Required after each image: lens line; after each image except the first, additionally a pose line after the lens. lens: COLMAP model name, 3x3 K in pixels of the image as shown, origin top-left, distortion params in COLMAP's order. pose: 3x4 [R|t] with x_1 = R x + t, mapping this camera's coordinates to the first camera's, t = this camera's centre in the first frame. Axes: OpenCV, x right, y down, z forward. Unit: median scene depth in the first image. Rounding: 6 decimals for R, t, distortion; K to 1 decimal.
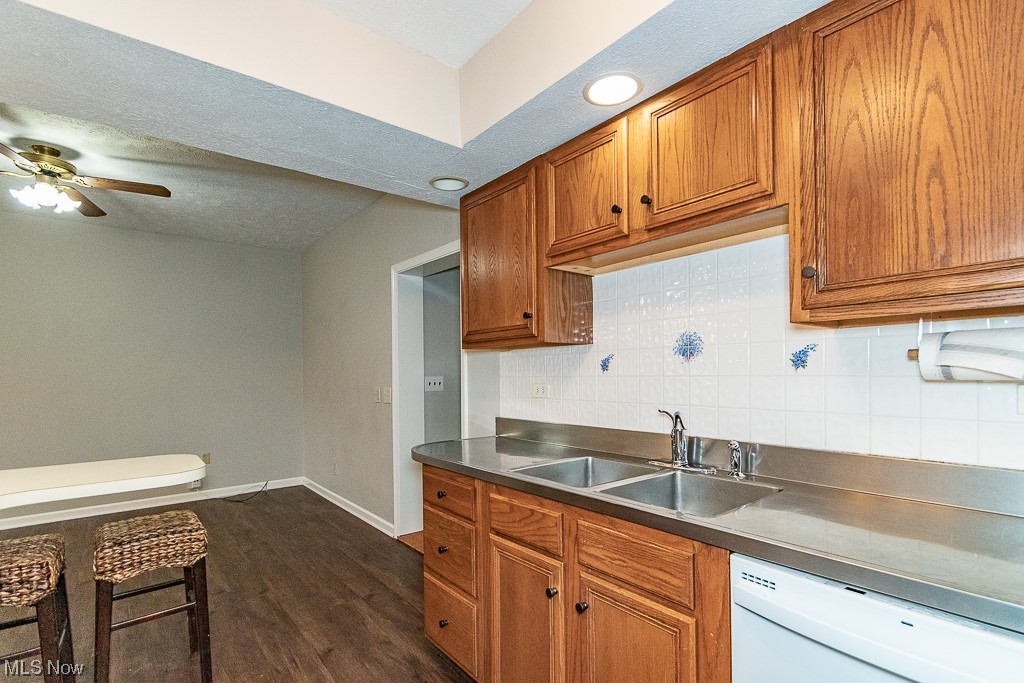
lens RADIAL K [[484.0, 0, 512.4], [0, 484.0, 374.8], [0, 0, 1]] dist [-0.000538, -0.000736]
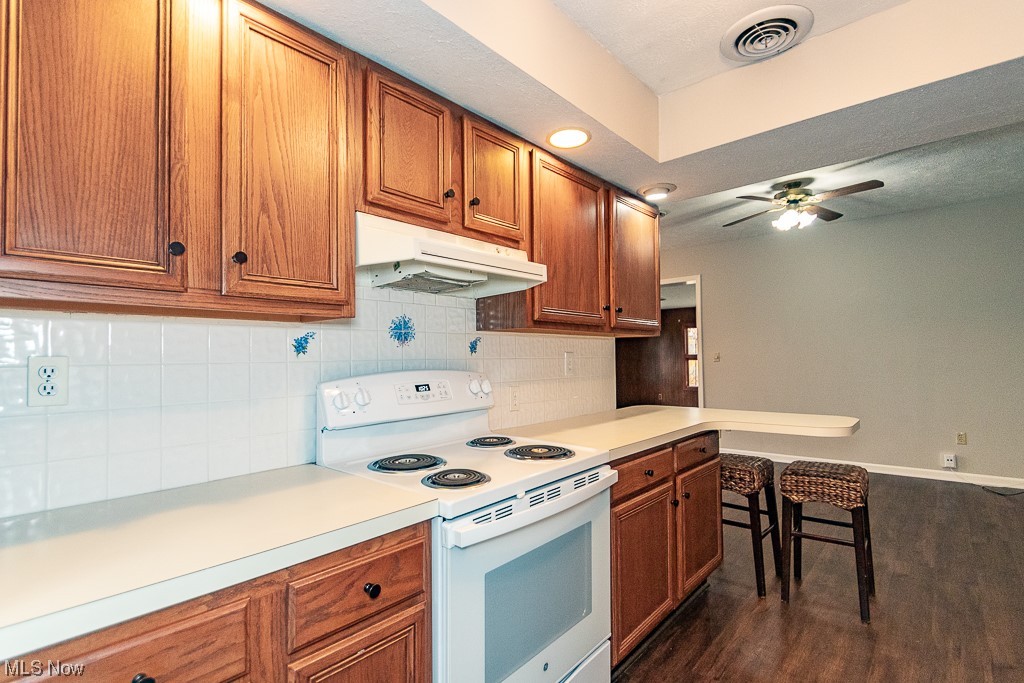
lens RADIAL K [[490.1, 0, 512.0], [0, 490.1, 341.5], [0, 0, 1]] dist [-0.000975, -0.000053]
pose [[0.174261, -0.023770, -0.984413, 0.377703], [0.011273, 0.999691, -0.022144, -0.005196], [0.984635, -0.007238, 0.174475, -0.031935]]
